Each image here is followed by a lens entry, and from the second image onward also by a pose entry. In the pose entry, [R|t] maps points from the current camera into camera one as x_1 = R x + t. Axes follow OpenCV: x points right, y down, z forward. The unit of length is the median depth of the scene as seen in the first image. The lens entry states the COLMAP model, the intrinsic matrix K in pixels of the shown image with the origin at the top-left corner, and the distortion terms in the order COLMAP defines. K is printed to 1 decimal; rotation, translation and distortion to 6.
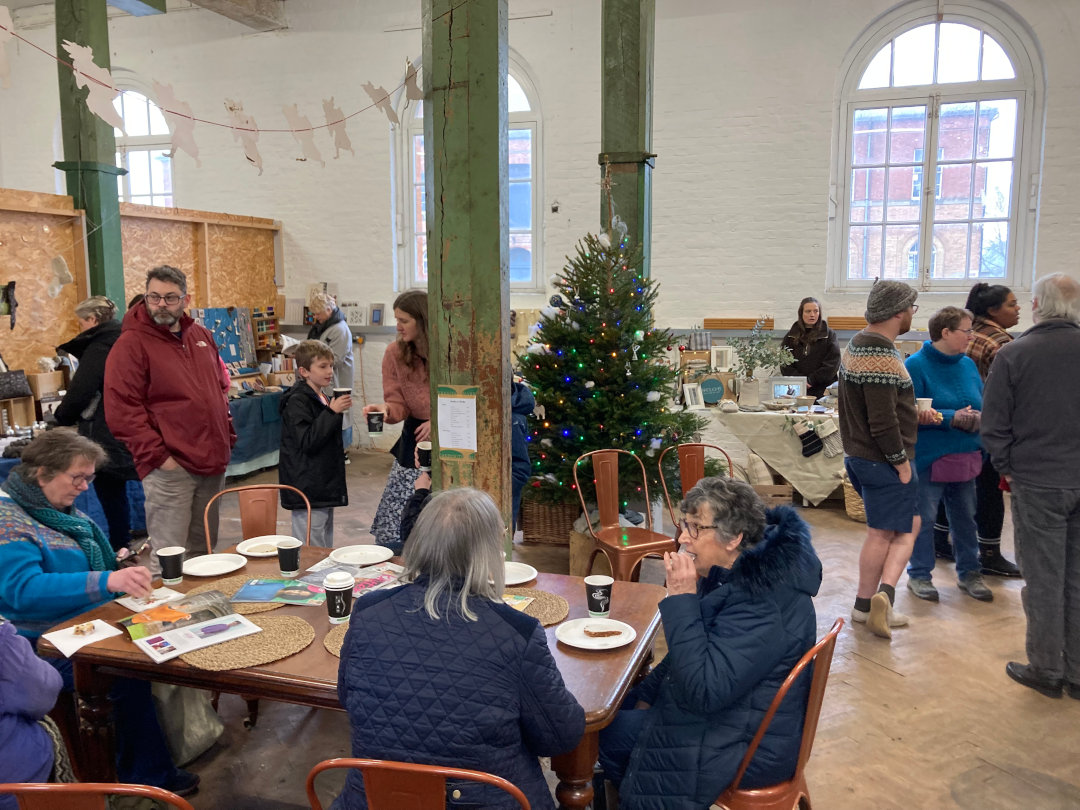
lens RADIAL K [[883.5, 0, 540.5], [0, 883.5, 404.0], [0, 0, 1]] dist [0.010158, 0.000223]
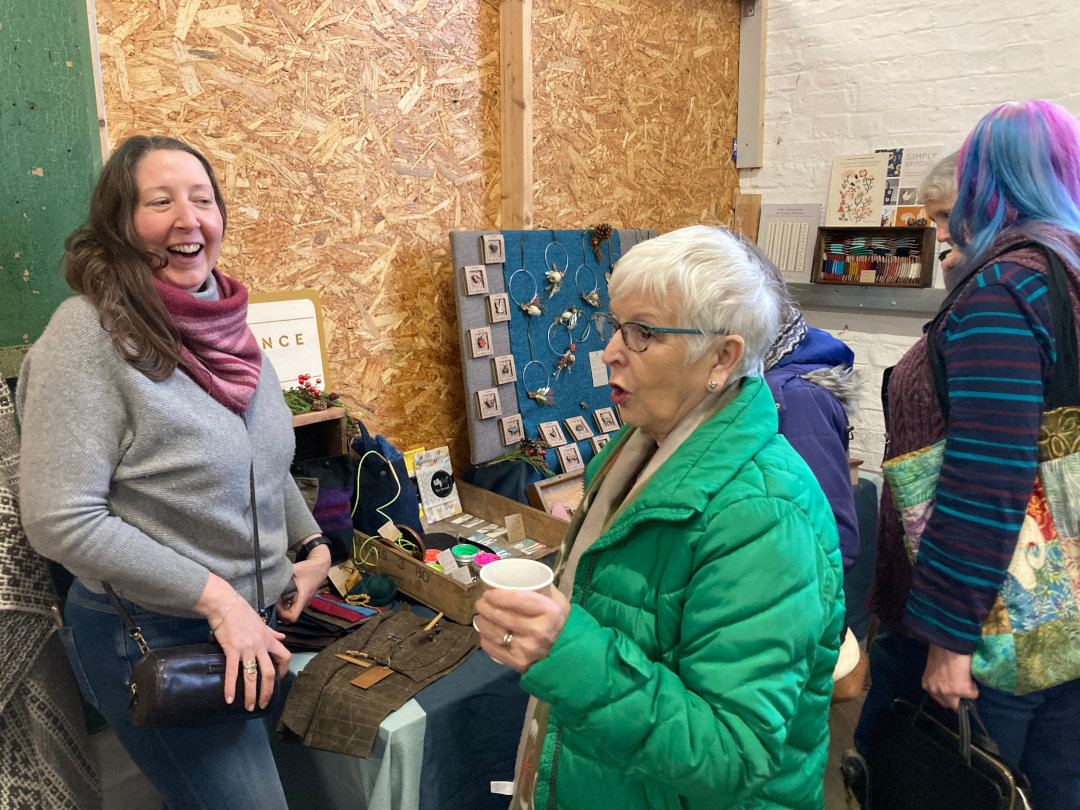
lens RADIAL K [[883.5, 0, 539.9], [0, 883.5, 404.5], [0, 0, 1]] dist [0.010158, 0.000223]
pose [[0.900054, 0.082067, -0.427981, -0.230259], [-0.049935, 0.995061, 0.085793, -0.072865], [0.432908, -0.055847, 0.899707, 0.703484]]
